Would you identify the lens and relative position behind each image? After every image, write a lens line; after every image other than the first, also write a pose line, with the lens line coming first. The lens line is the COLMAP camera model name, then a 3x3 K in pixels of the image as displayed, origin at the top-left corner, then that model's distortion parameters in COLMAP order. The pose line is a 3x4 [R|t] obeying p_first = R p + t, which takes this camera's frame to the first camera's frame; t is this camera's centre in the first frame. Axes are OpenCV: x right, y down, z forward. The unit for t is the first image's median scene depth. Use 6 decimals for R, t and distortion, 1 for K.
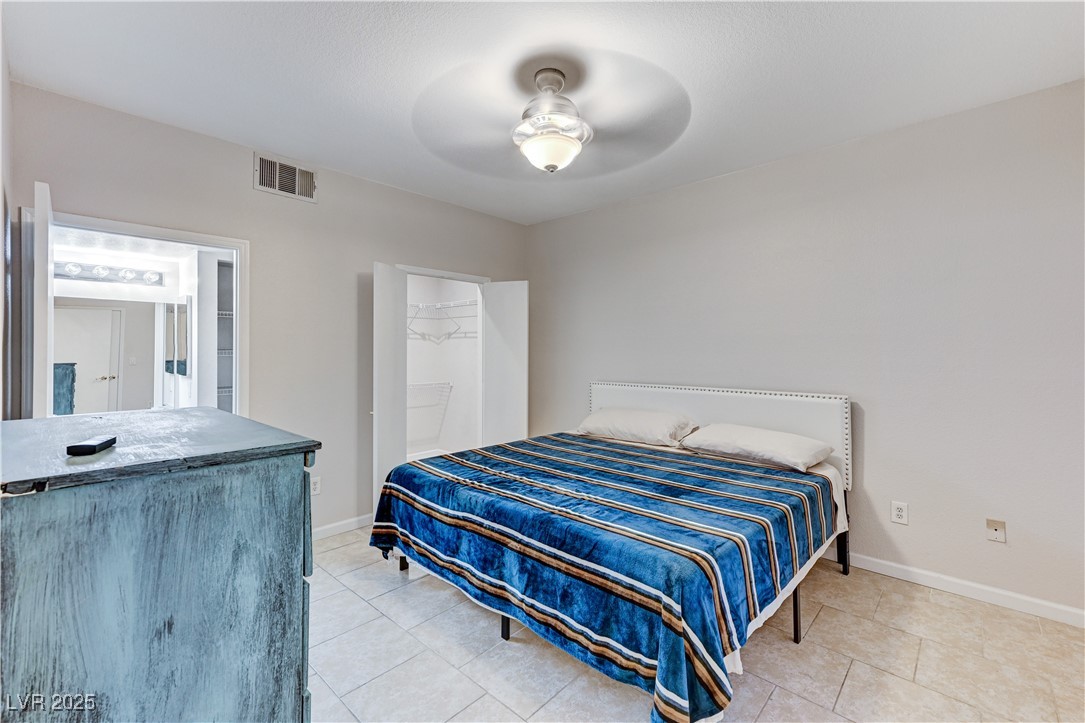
lens RADIAL K [[456.2, 0, 546.9], [0, 456.2, 348.4], [0, 0, 1]] dist [-0.000776, -0.000078]
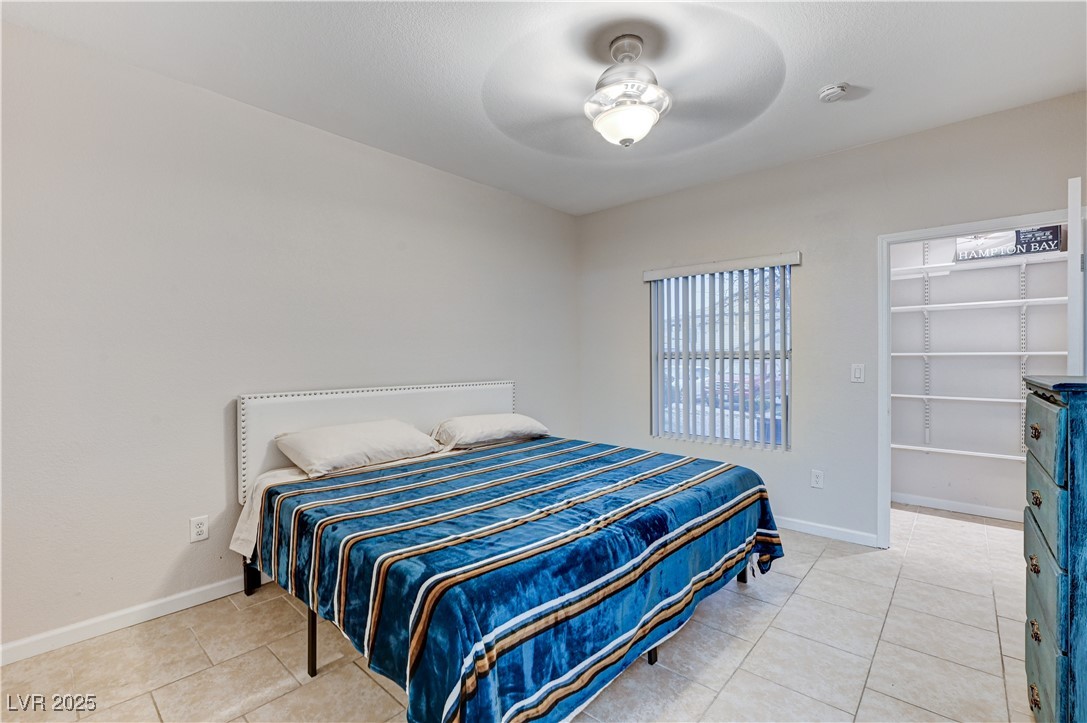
lens RADIAL K [[426.3, 0, 544.2], [0, 426.3, 362.5], [0, 0, 1]] dist [0.024121, 0.000730]
pose [[0.032875, -0.001967, 0.999458, -0.877640], [-0.006628, 0.999976, 0.002186, 0.037741], [-0.999437, -0.006697, 0.032862, 1.091813]]
